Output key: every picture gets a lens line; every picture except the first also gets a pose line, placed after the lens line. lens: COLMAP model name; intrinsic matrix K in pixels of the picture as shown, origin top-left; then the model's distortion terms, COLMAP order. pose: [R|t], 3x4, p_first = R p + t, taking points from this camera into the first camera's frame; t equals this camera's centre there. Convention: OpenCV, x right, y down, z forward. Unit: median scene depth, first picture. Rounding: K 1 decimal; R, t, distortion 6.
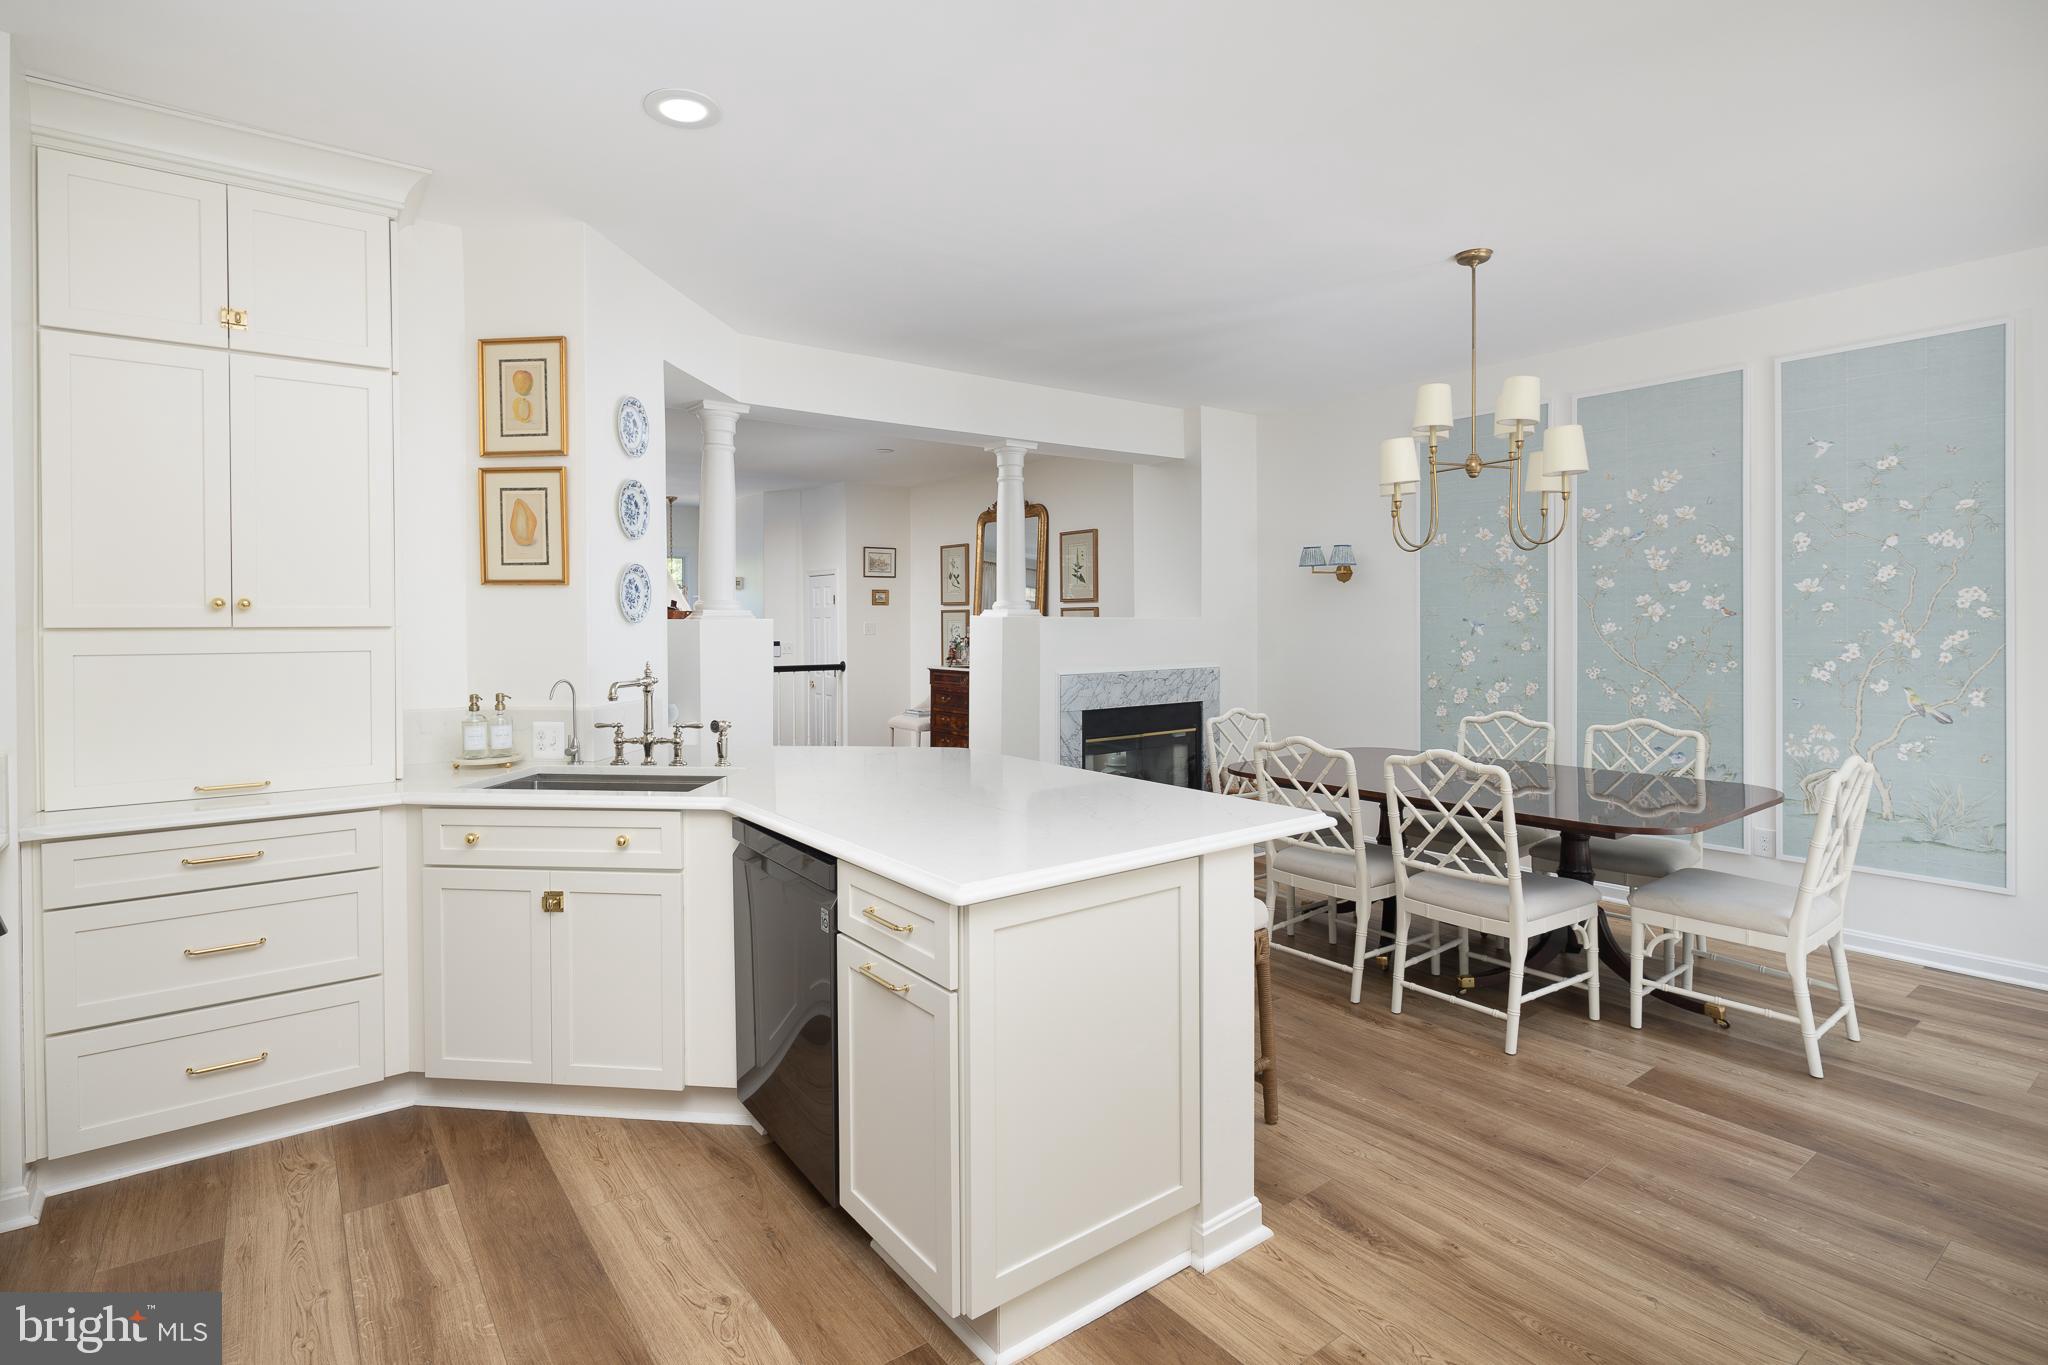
lens RADIAL K [[994.7, 0, 1012.7], [0, 994.7, 627.3], [0, 0, 1]] dist [0.003812, -0.002039]
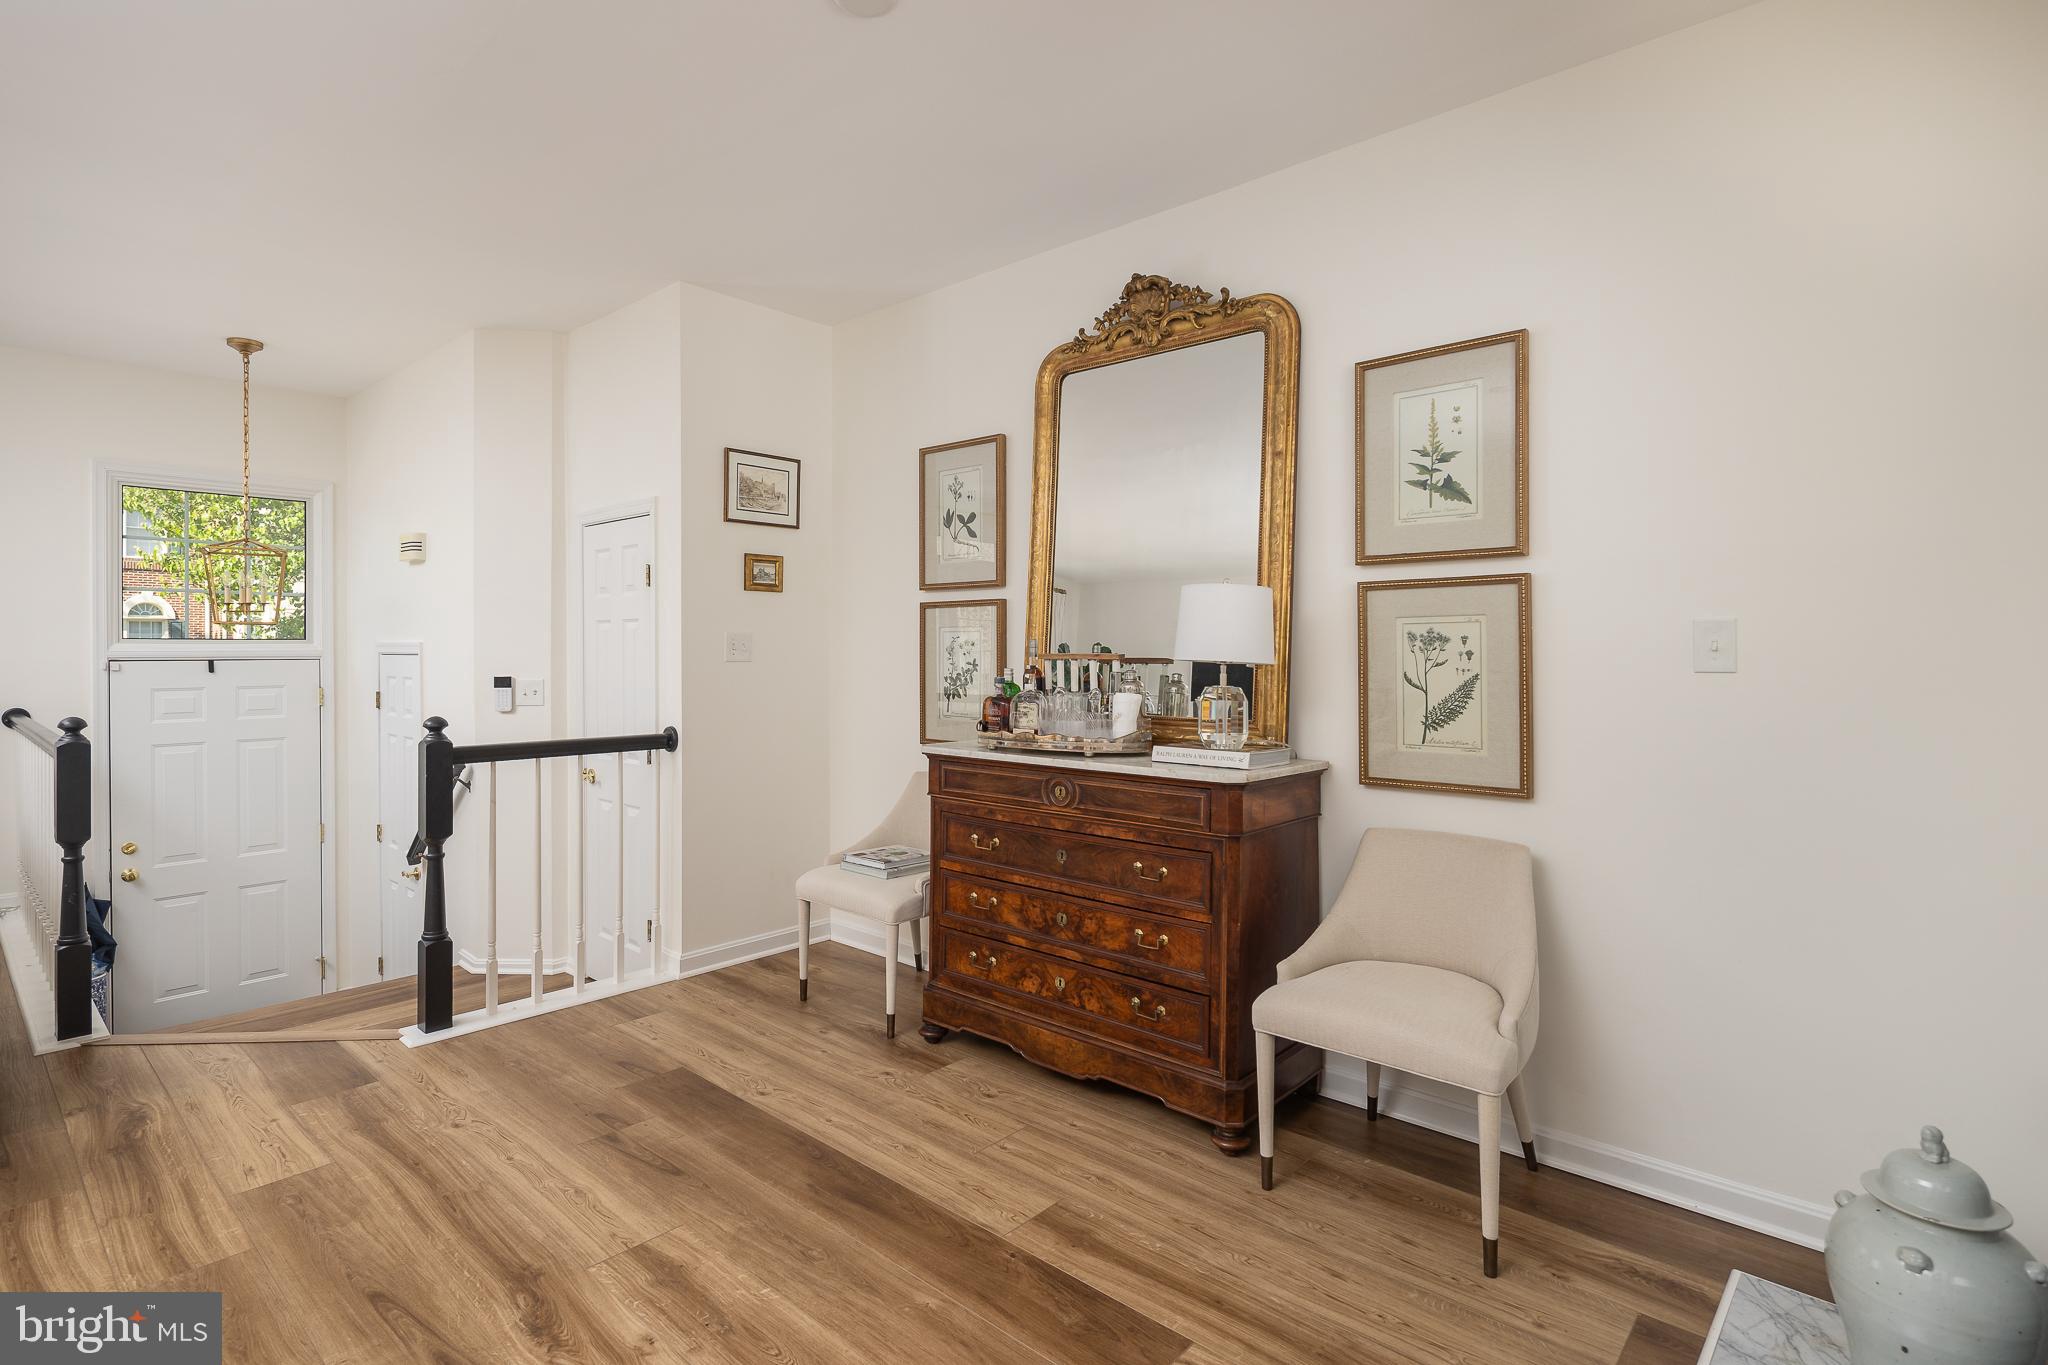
lens RADIAL K [[994.7, 0, 1018.0], [0, 994.7, 653.7], [0, 0, 1]] dist [0.003812, -0.002039]
pose [[0.980311, 0.003521, 0.197429, -0.243740], [-0.002635, 0.999985, -0.004752, 0.012880], [-0.197443, 0.004139, 0.980306, 1.248465]]
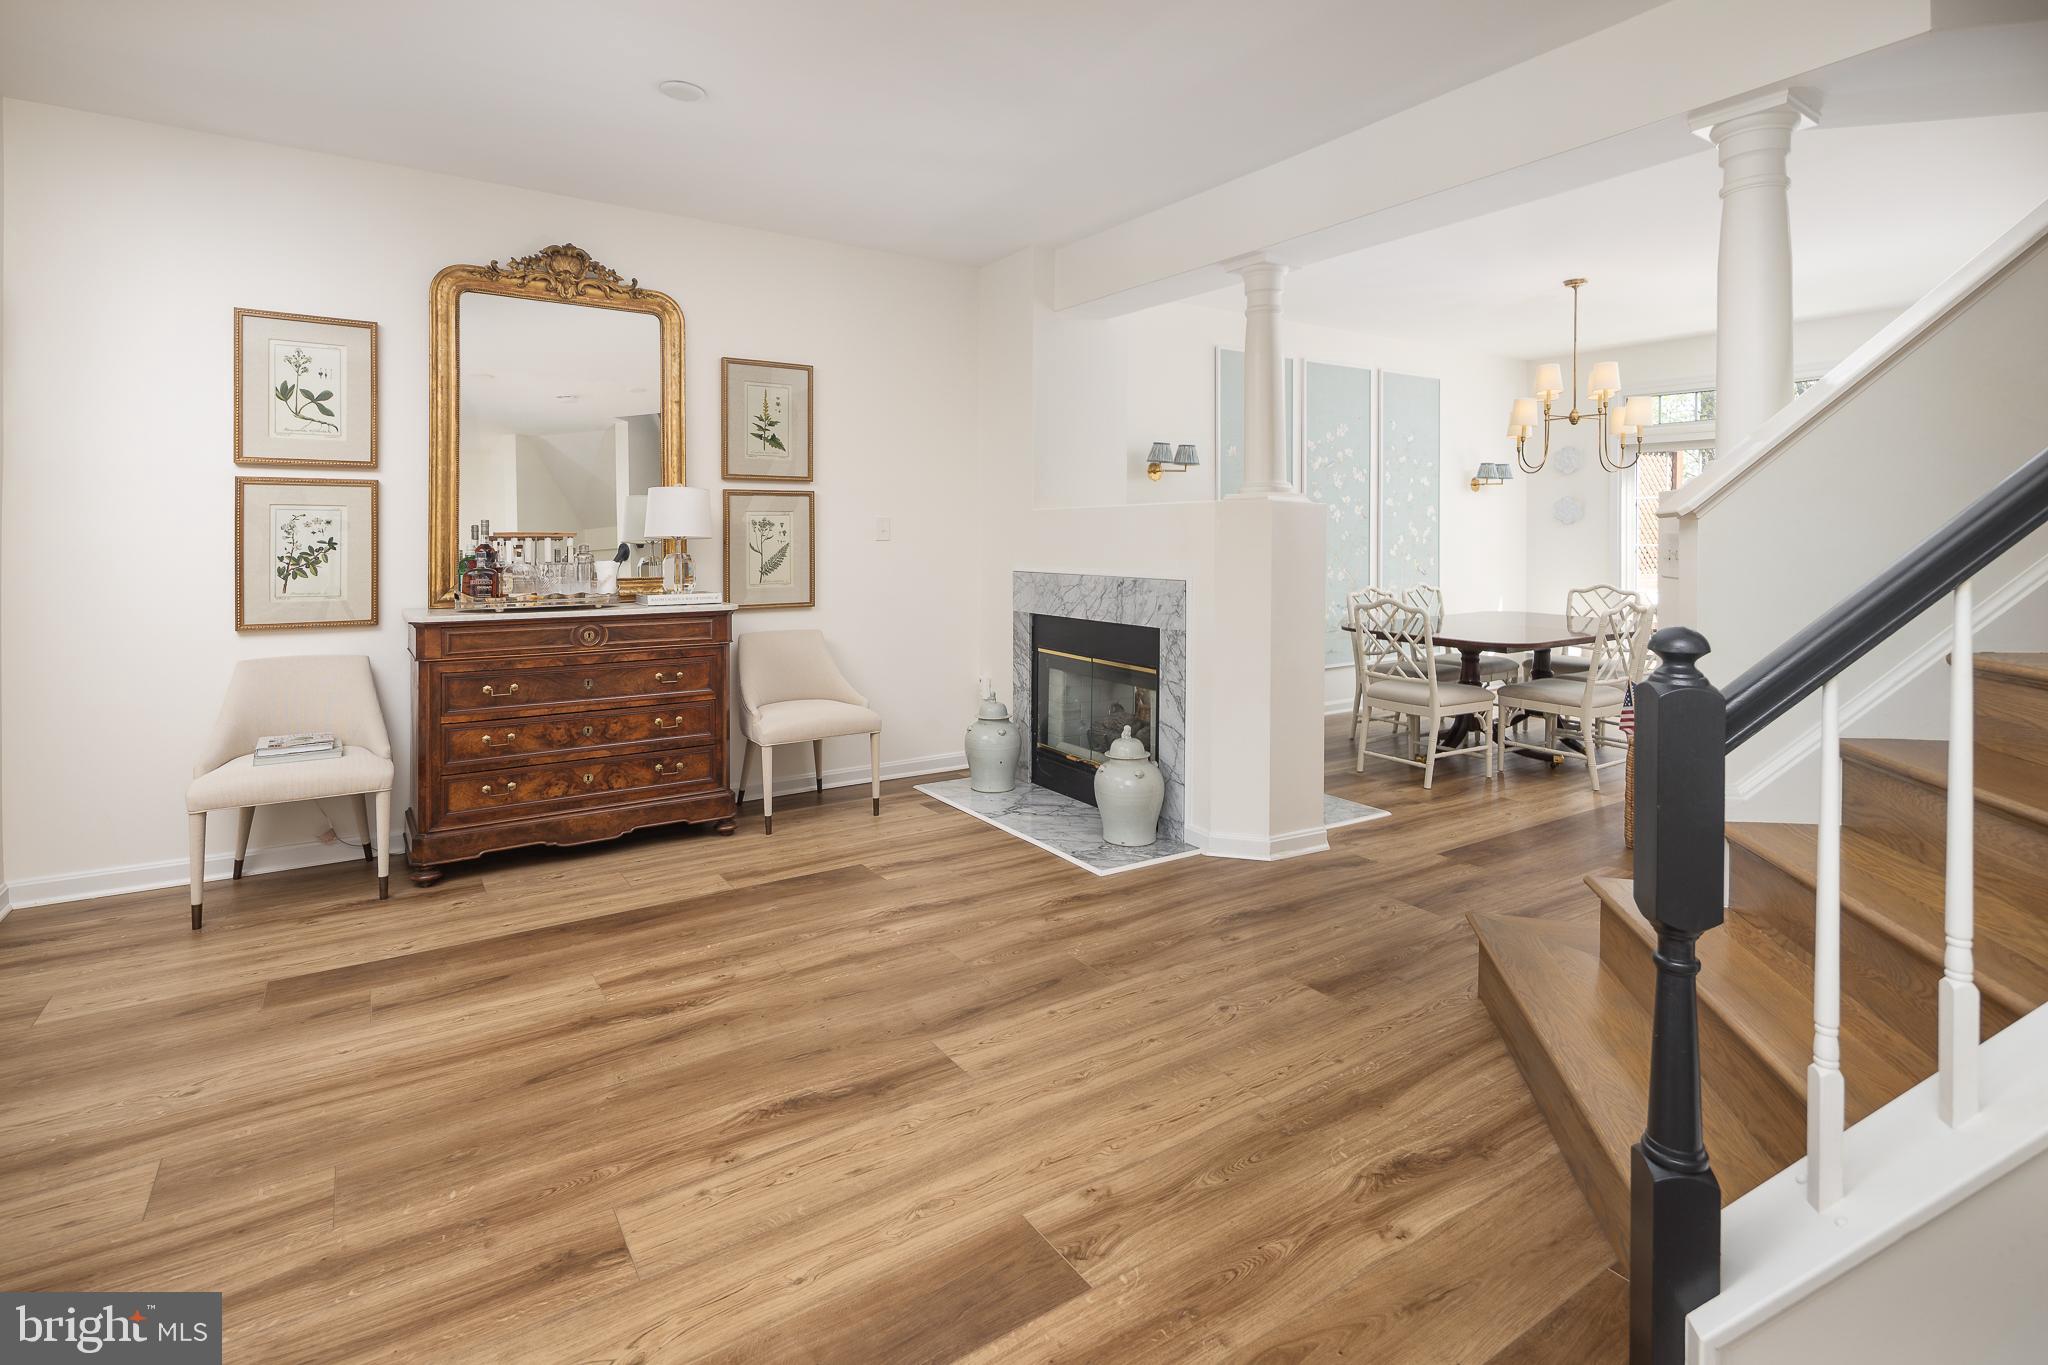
lens RADIAL K [[994.7, 0, 1015.4], [0, 994.7, 536.3], [0, 0, 1]] dist [0.003812, -0.002039]
pose [[0.058882, -0.002290, 0.998262, -0.927505], [0.002375, 0.999995, 0.002154, 0.012102], [-0.998262, 0.002244, 0.058887, 1.453614]]
